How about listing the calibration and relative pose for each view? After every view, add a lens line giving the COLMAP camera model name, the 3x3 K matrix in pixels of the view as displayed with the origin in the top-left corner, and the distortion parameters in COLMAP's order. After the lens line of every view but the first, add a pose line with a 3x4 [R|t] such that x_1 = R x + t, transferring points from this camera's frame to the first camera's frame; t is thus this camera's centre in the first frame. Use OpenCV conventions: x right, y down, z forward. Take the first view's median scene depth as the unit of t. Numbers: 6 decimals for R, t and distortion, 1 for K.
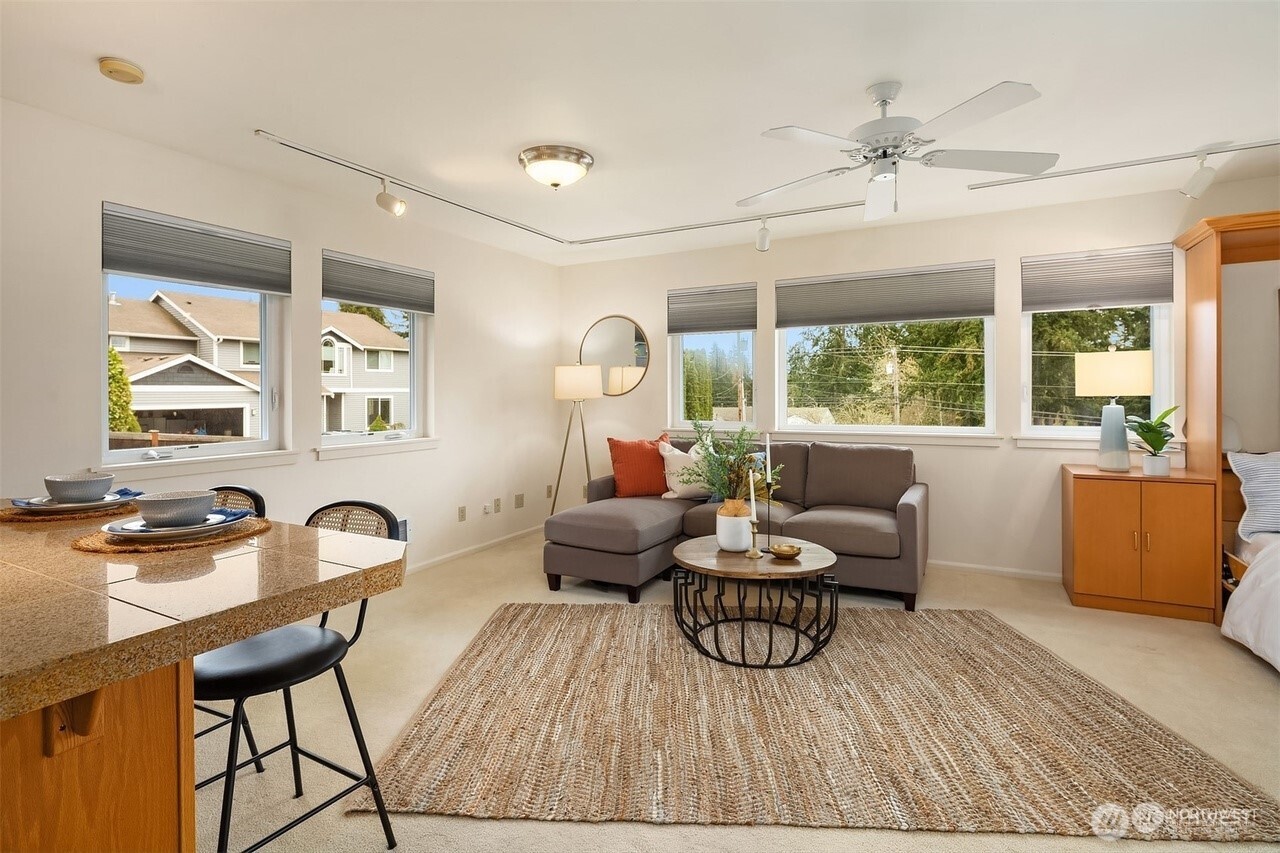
lens RADIAL K [[624.0, 0, 649.6], [0, 624.0, 393.3], [0, 0, 1]] dist [-0.001190, -0.001137]
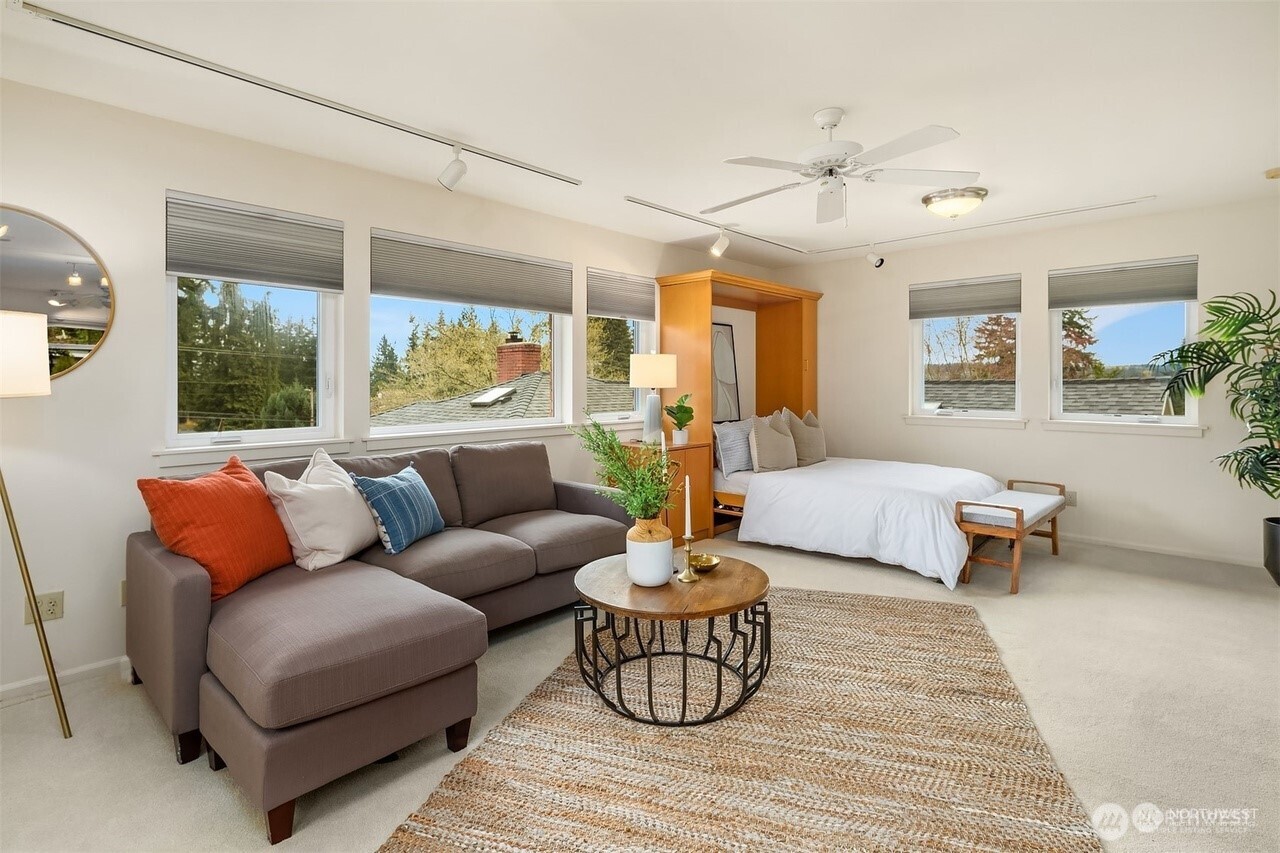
lens RADIAL K [[624.0, 0, 617.8], [0, 624.0, 378.6], [0, 0, 1]] dist [-0.001190, -0.001137]
pose [[0.275881, 0.017668, 0.961029, -0.475518], [0.002690, 0.999813, -0.019153, 0.009094], [-0.961188, 0.007869, 0.275782, 0.620800]]
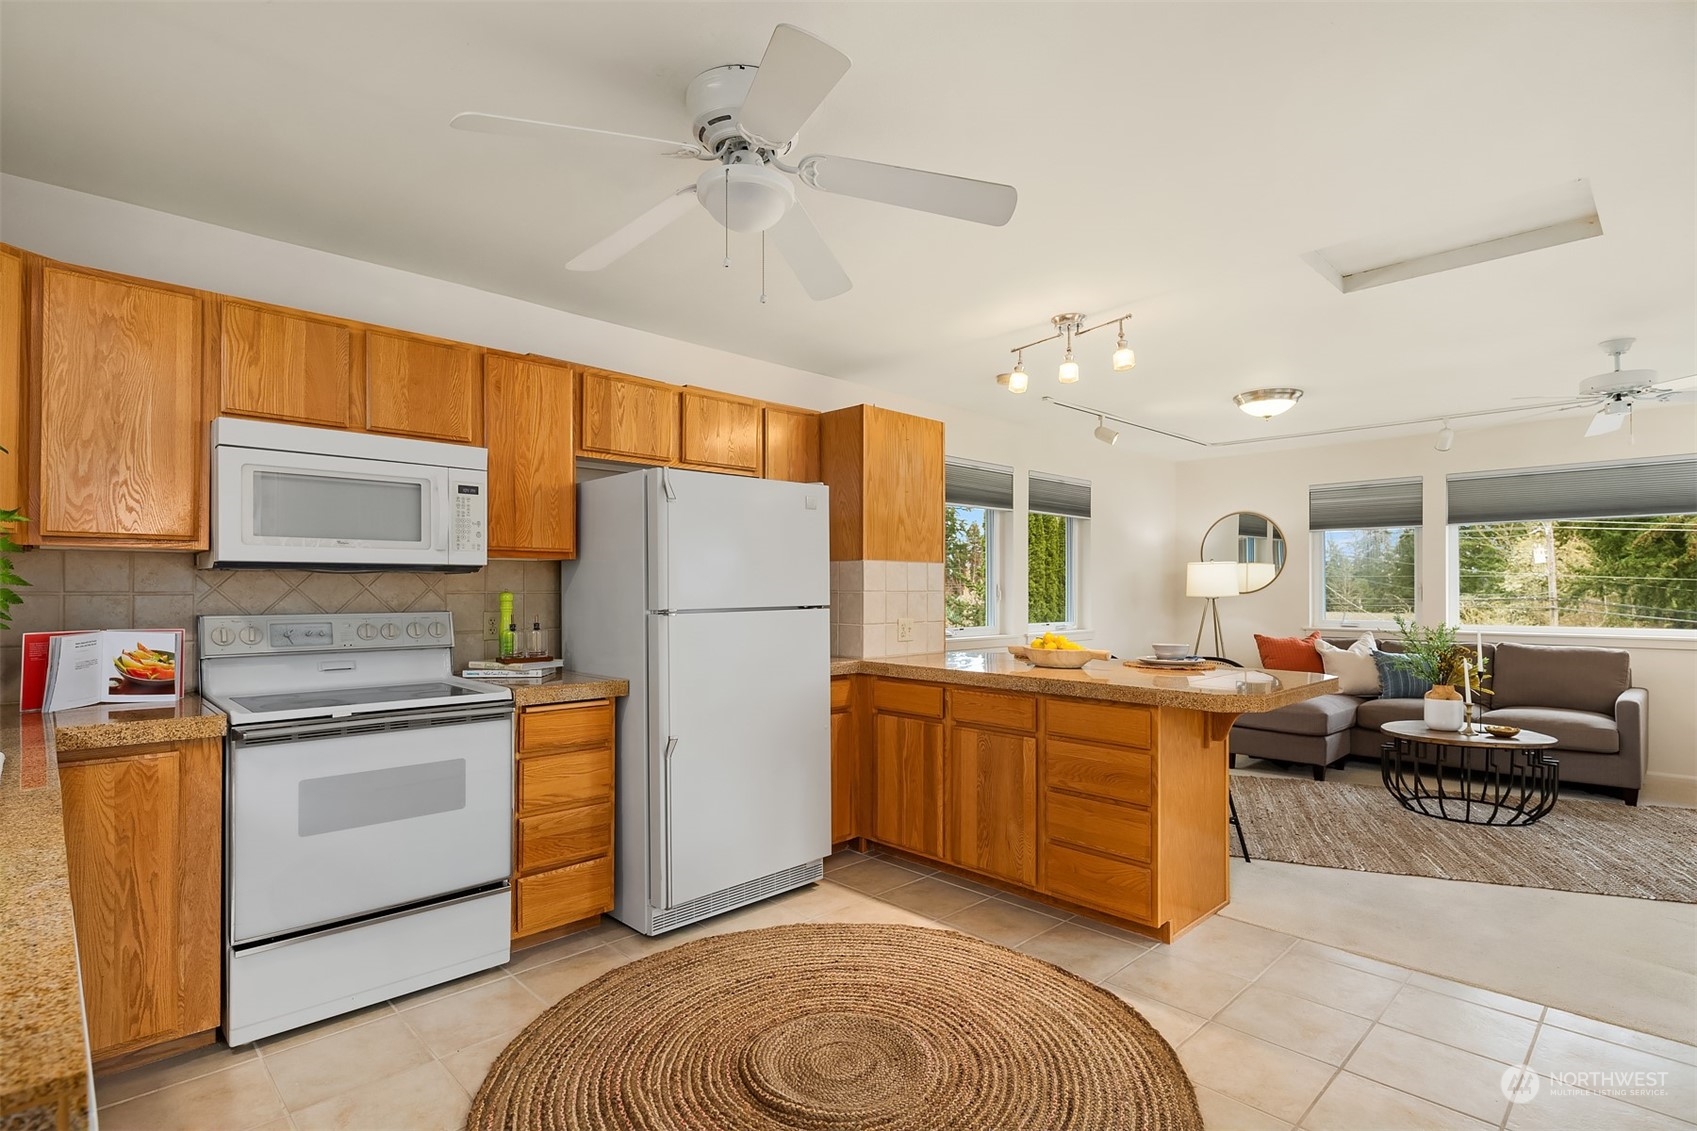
lens RADIAL K [[835.3, 0, 844.5], [0, 835.3, 579.4], [0, 0, 1]] dist [-0.000275, -0.002316]
pose [[0.949592, 0.003742, -0.313466, -0.320493], [-0.007274, 0.999923, -0.010098, -0.000094], [0.313403, 0.011869, 0.949546, -0.593538]]
